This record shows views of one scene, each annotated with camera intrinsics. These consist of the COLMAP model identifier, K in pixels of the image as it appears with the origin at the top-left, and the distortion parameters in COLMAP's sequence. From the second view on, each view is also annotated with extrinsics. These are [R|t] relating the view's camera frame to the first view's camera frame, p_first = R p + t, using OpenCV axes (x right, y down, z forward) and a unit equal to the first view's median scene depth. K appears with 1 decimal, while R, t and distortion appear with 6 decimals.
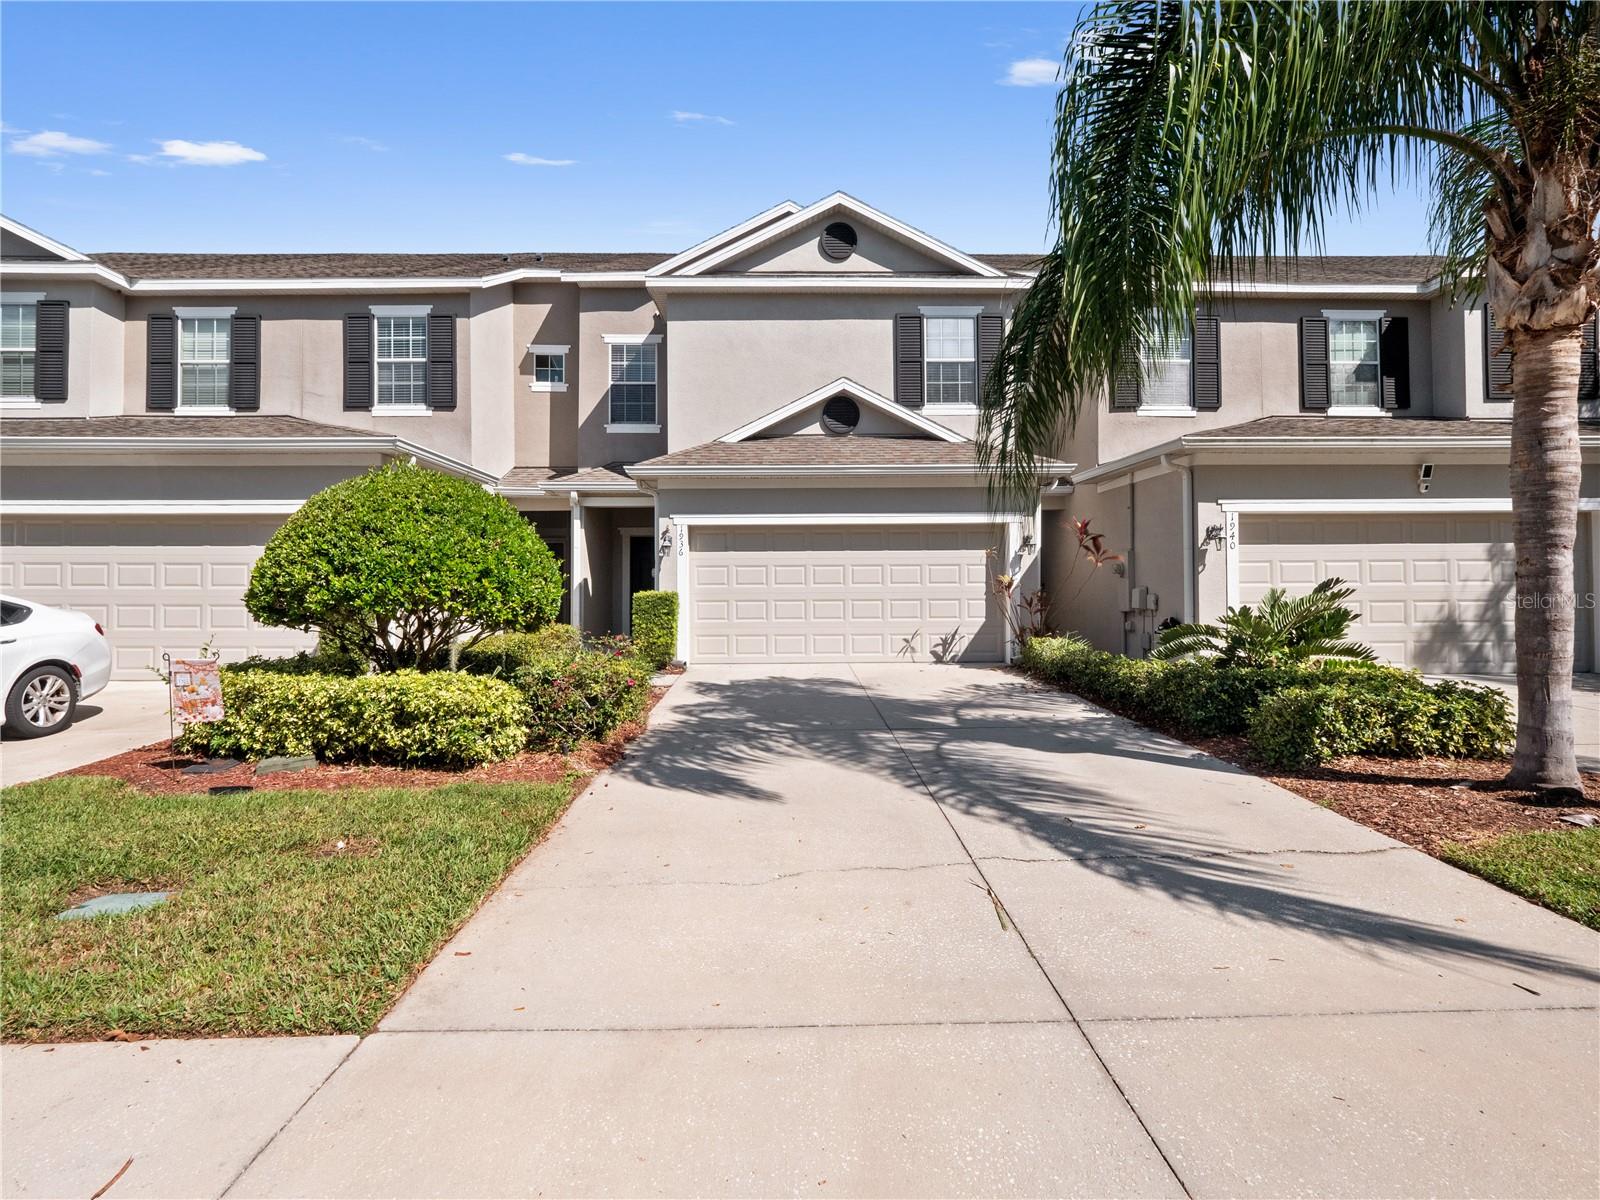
lens RADIAL K [[750.3, 0, 794.4], [0, 750.3, 574.0], [0, 0, 1]] dist [0.000251, -0.000035]
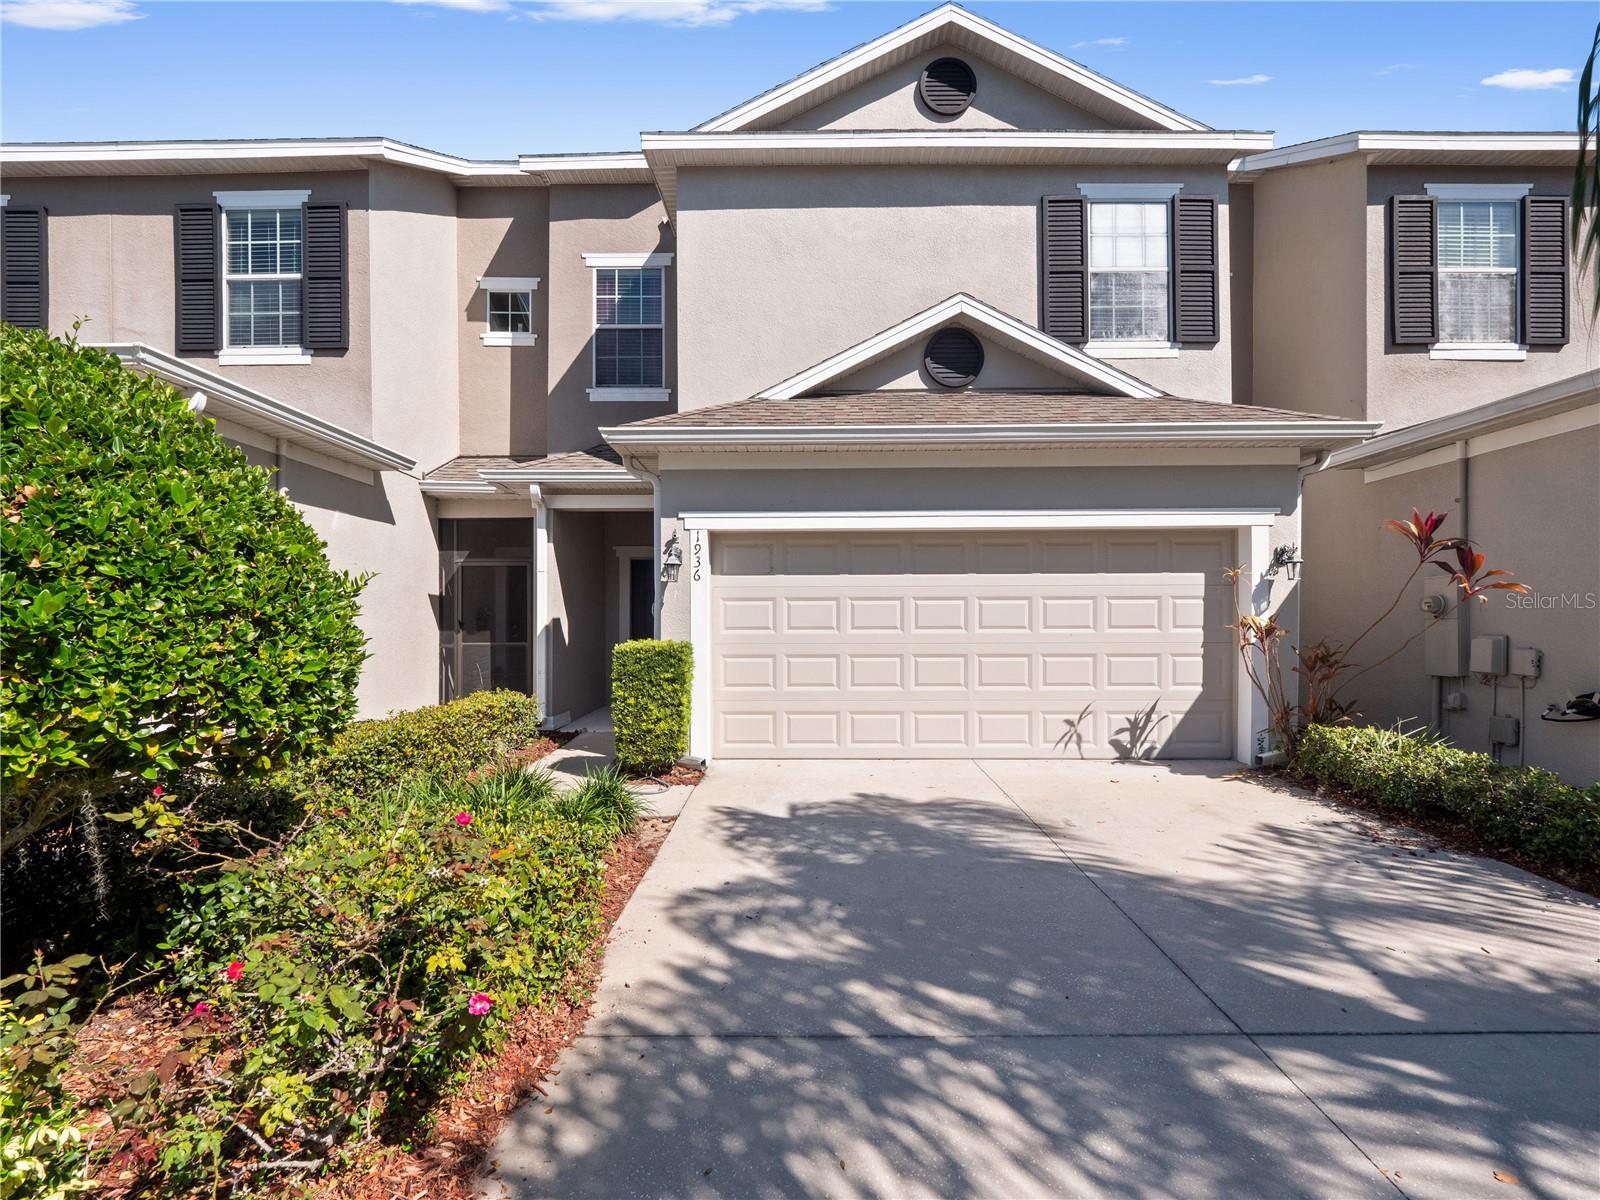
lens RADIAL K [[743.1, 0, 802.2], [0, 743.1, 625.1], [0, 0, 1]] dist [-0.000691, 0.000039]
pose [[0.999735, 0.002640, -0.022850, -0.048942], [-0.002252, 0.999853, 0.017007, 0.000419], [0.022892, -0.016951, 0.999594, 0.372089]]
